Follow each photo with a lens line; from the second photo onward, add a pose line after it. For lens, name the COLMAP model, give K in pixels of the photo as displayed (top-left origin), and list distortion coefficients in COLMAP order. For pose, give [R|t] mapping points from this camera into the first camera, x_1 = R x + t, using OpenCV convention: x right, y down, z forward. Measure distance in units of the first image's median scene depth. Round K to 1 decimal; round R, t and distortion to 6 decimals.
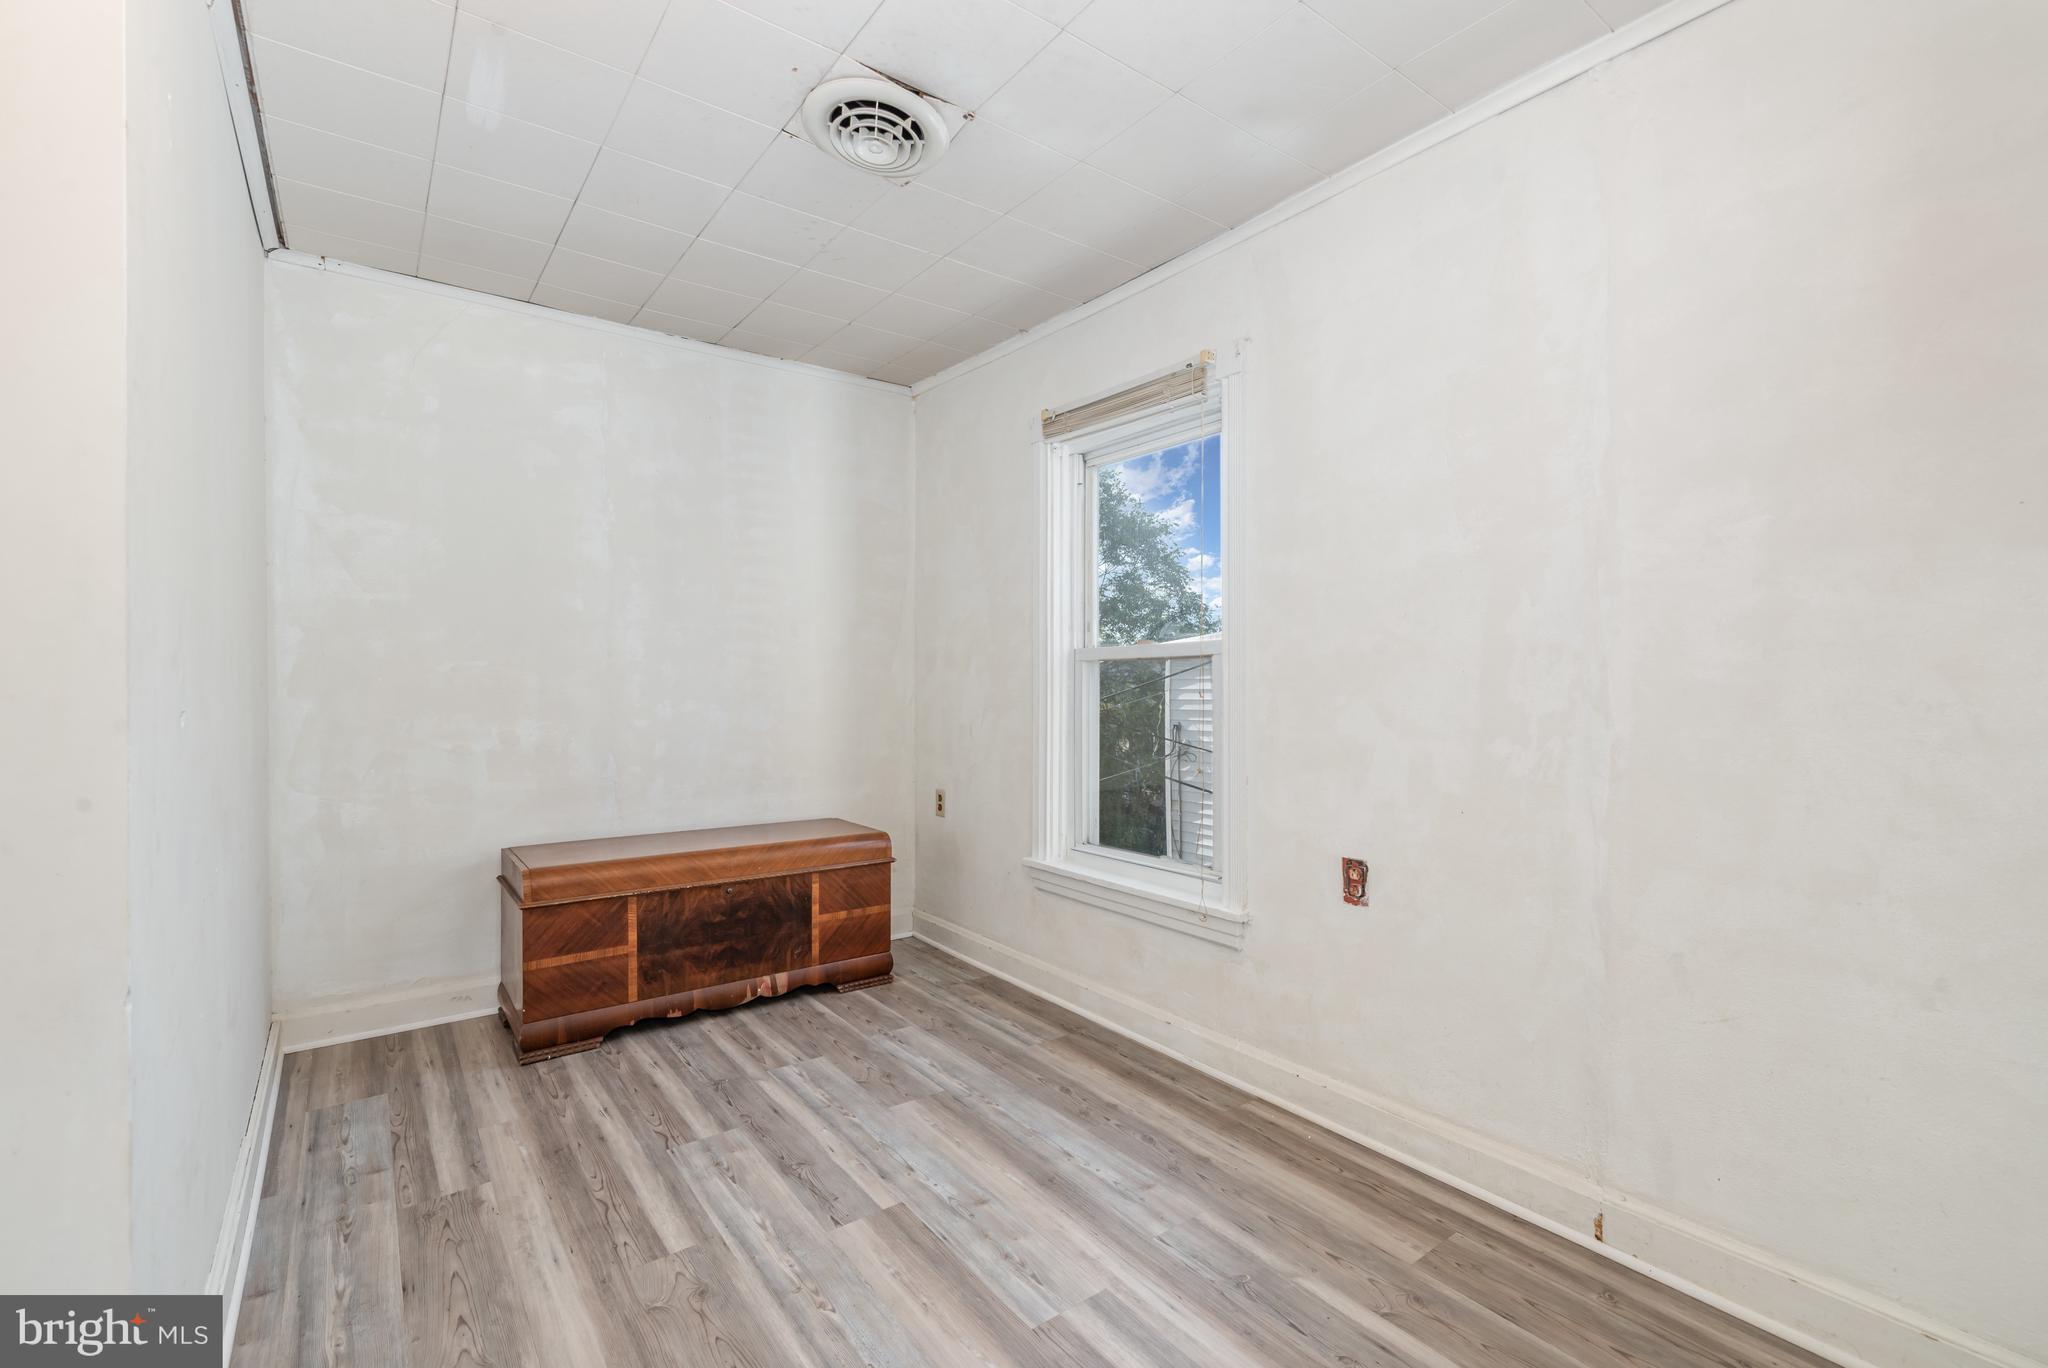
lens RADIAL K [[887.1, 0, 1019.2], [0, 887.1, 701.8], [0, 0, 1]] dist [-0.001397, 0.000051]
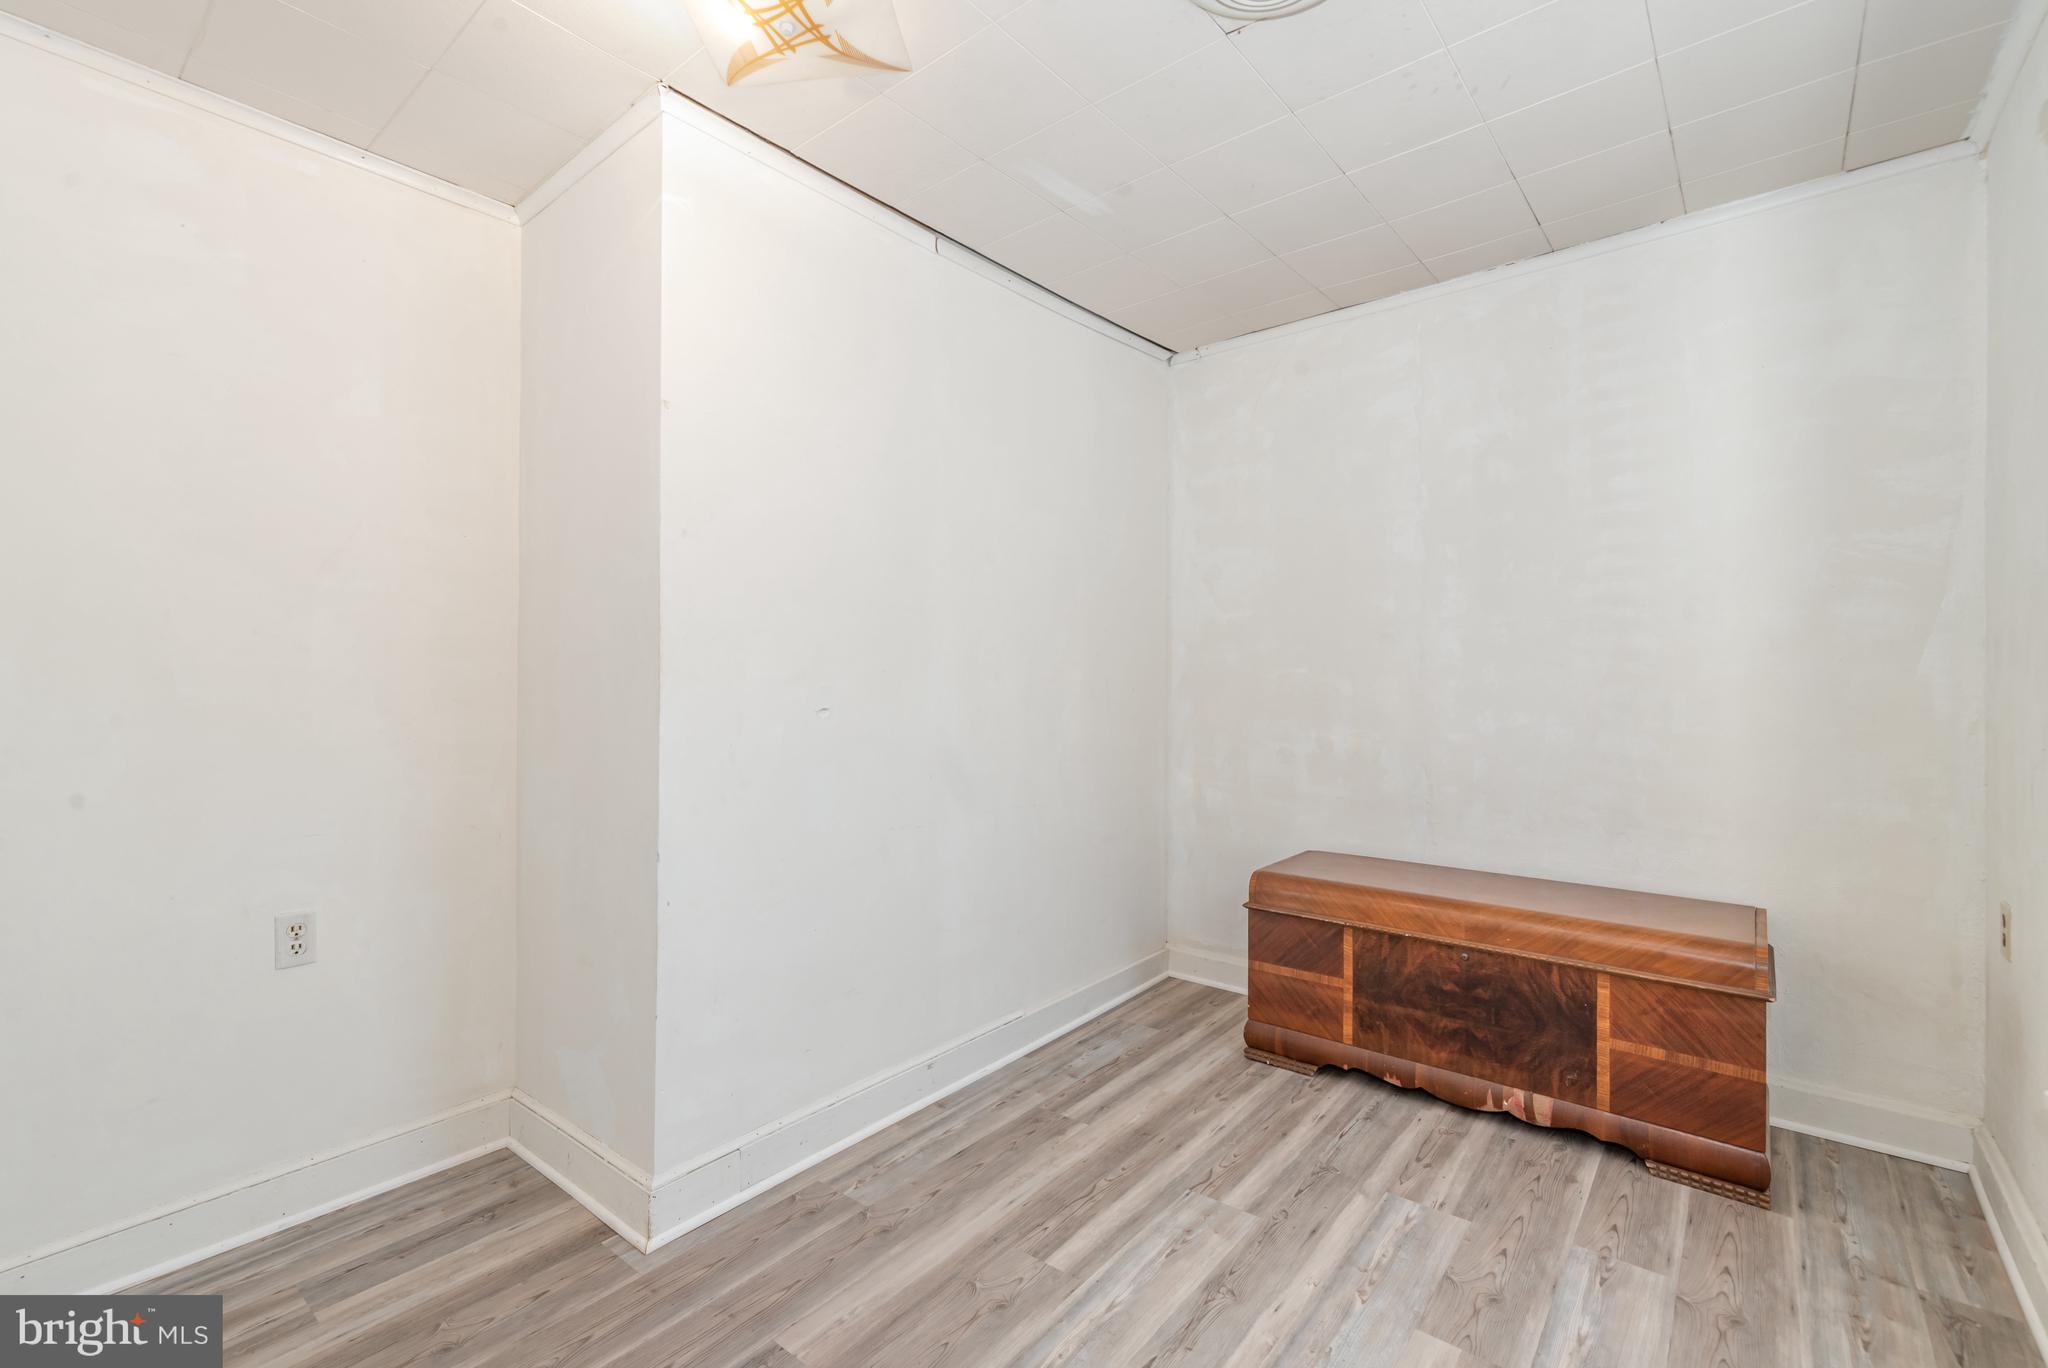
lens RADIAL K [[893.5, 0, 1020.3], [0, 893.5, 684.4], [0, 0, 1]] dist [-0.000376, 0.000600]
pose [[0.236077, 0.001857, -0.971733, 0.367491], [-0.019081, 0.999814, -0.002725, -0.018987], [0.971547, 0.019185, 0.236068, 0.452154]]
